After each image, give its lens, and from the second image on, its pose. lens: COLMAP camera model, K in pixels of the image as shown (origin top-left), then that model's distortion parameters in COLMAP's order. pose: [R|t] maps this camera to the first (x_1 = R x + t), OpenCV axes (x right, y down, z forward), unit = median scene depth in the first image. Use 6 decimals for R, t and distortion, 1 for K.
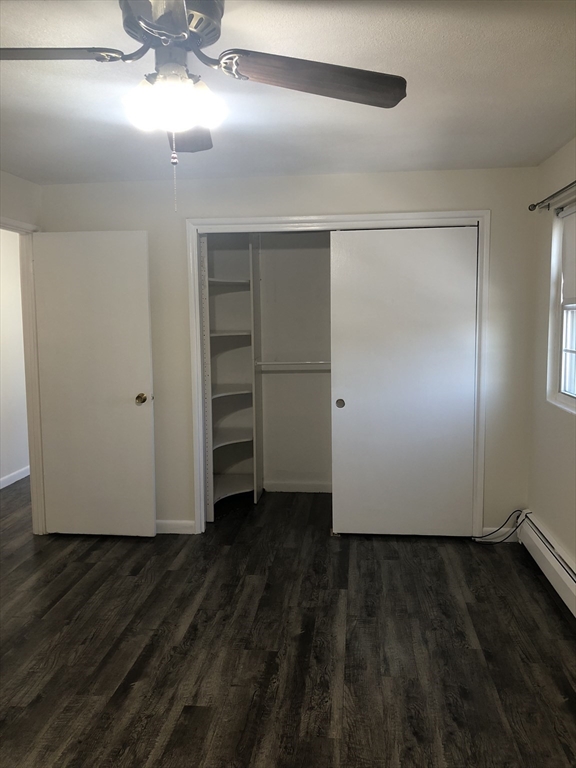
lens RADIAL K [[633.8, 0, 288.4], [0, 633.8, 379.9], [0, 0, 1]] dist [0.037968, -0.038331]
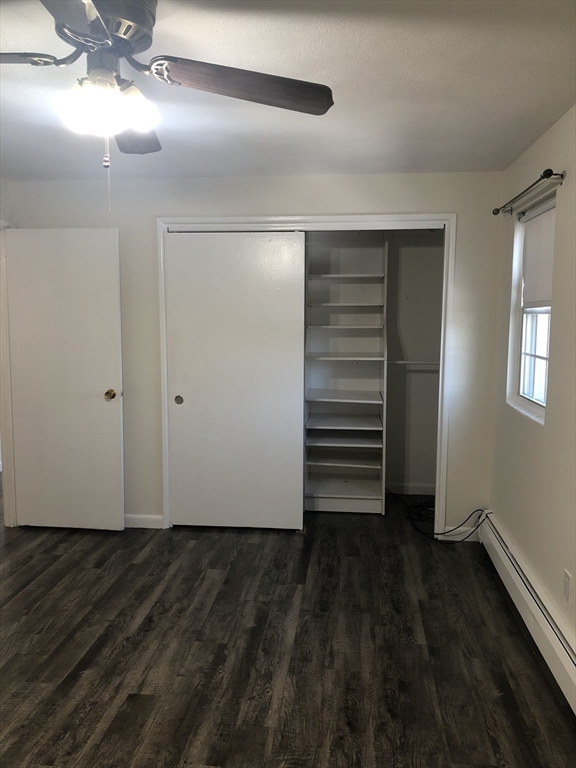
lens RADIAL K [[633.8, 0, 285.3], [0, 633.8, 385.0], [0, 0, 1]] dist [0.037968, -0.038331]
pose [[0.999874, 0.015482, -0.003446, 0.072766], [-0.015443, 0.999819, 0.011123, -0.001916], [0.003618, -0.011069, 0.999932, -0.018902]]
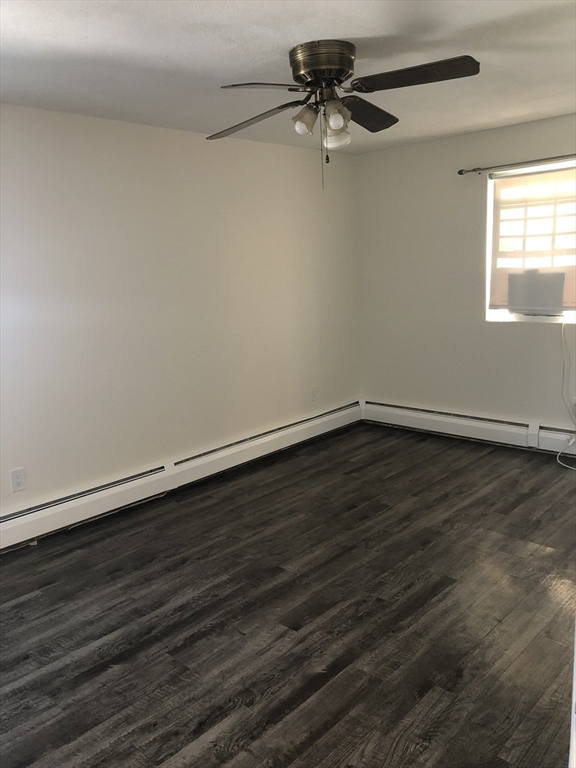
lens RADIAL K [[633.8, 0, 289.7], [0, 633.8, 383.7], [0, 0, 1]] dist [0.037968, -0.038331]
pose [[-0.800108, -0.064804, 0.596345, -0.657218], [0.115860, 0.958732, 0.259633, -0.142742], [-0.588560, 0.276827, -0.759581, 1.466976]]
